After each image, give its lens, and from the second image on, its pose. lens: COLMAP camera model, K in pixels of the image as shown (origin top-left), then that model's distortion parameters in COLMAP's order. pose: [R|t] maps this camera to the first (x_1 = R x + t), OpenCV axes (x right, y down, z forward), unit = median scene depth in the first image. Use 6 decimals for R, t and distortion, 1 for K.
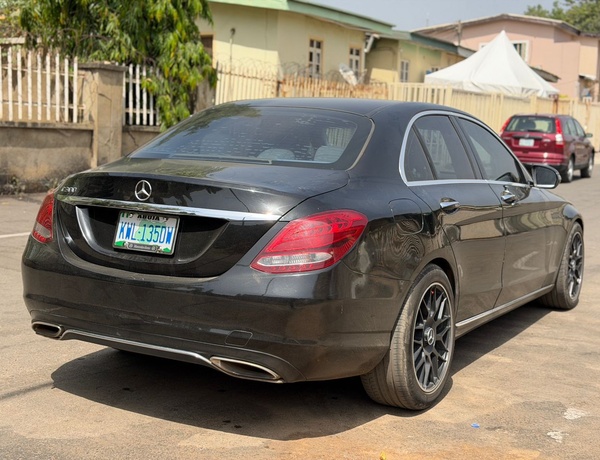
lens RADIAL K [[850.7, 0, 298.7], [0, 850.7, 231.2], [0, 0, 1]] dist [0.061932, 0.000000]
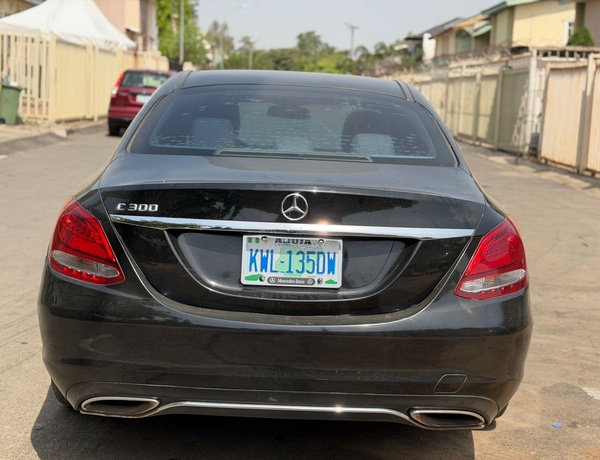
lens RADIAL K [[850.7, 0, 300.5], [0, 850.7, 228.0], [0, 0, 1]] dist [0.061932, 0.000000]
pose [[0.857118, -0.073183, 0.509895, -0.555965], [0.045197, 0.996723, 0.067081, -0.078515], [-0.513133, -0.034451, 0.857617, 0.347685]]
